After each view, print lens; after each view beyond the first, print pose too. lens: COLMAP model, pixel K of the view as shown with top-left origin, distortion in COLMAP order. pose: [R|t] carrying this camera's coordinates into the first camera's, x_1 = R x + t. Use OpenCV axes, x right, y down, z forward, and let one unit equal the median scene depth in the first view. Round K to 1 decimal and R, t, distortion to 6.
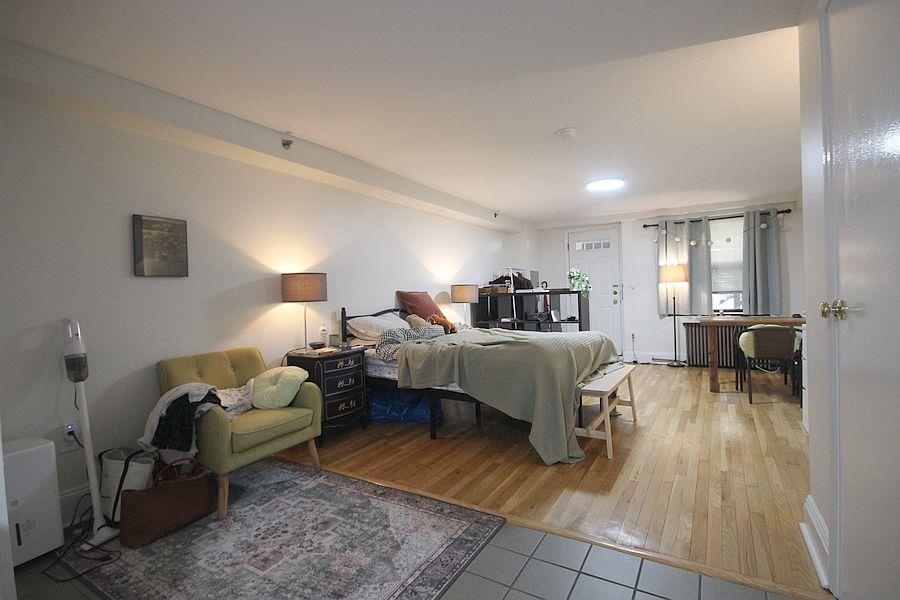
lens RADIAL K [[414.5, 0, 467.5], [0, 414.5, 300.5], [0, 0, 1]] dist [-0.000636, -0.002440]
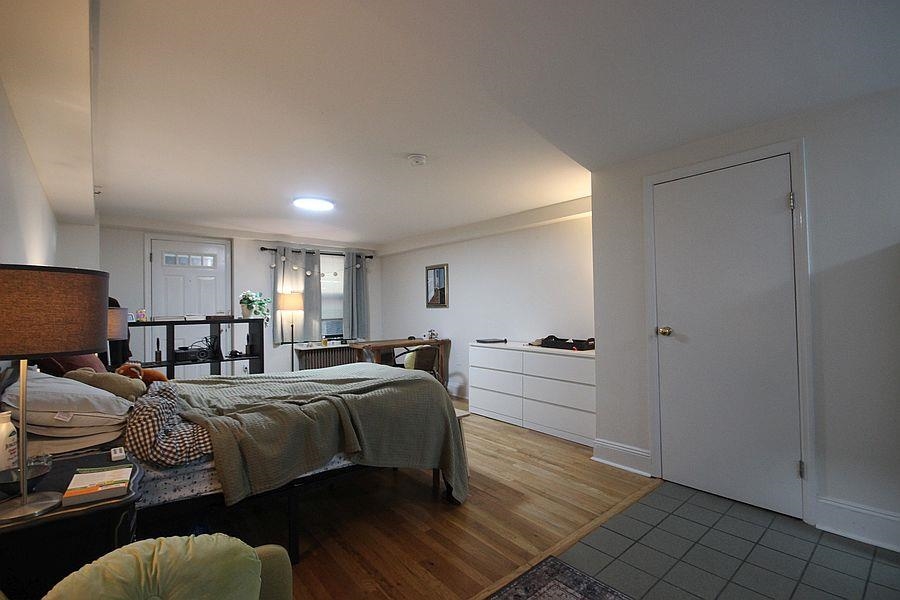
lens RADIAL K [[414.5, 0, 456.0], [0, 414.5, 299.8], [0, 0, 1]] dist [-0.000636, -0.002440]
pose [[0.319301, 0.044603, 0.946603, -0.342999], [0.015701, 0.998506, -0.052345, -0.010430], [-0.947523, 0.031576, 0.318123, 0.325359]]
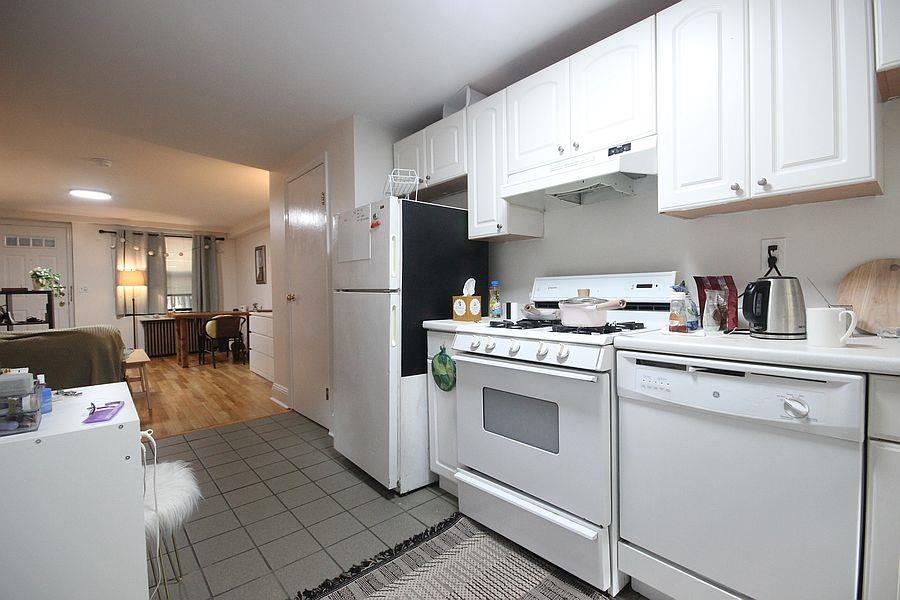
lens RADIAL K [[414.5, 0, 456.9], [0, 414.5, 299.3], [0, 0, 1]] dist [-0.000636, -0.002440]
pose [[0.309983, 0.004890, 0.950729, -0.323703], [0.015596, 0.999826, -0.010227, 0.019985], [-0.950614, 0.017998, 0.309853, -0.206156]]
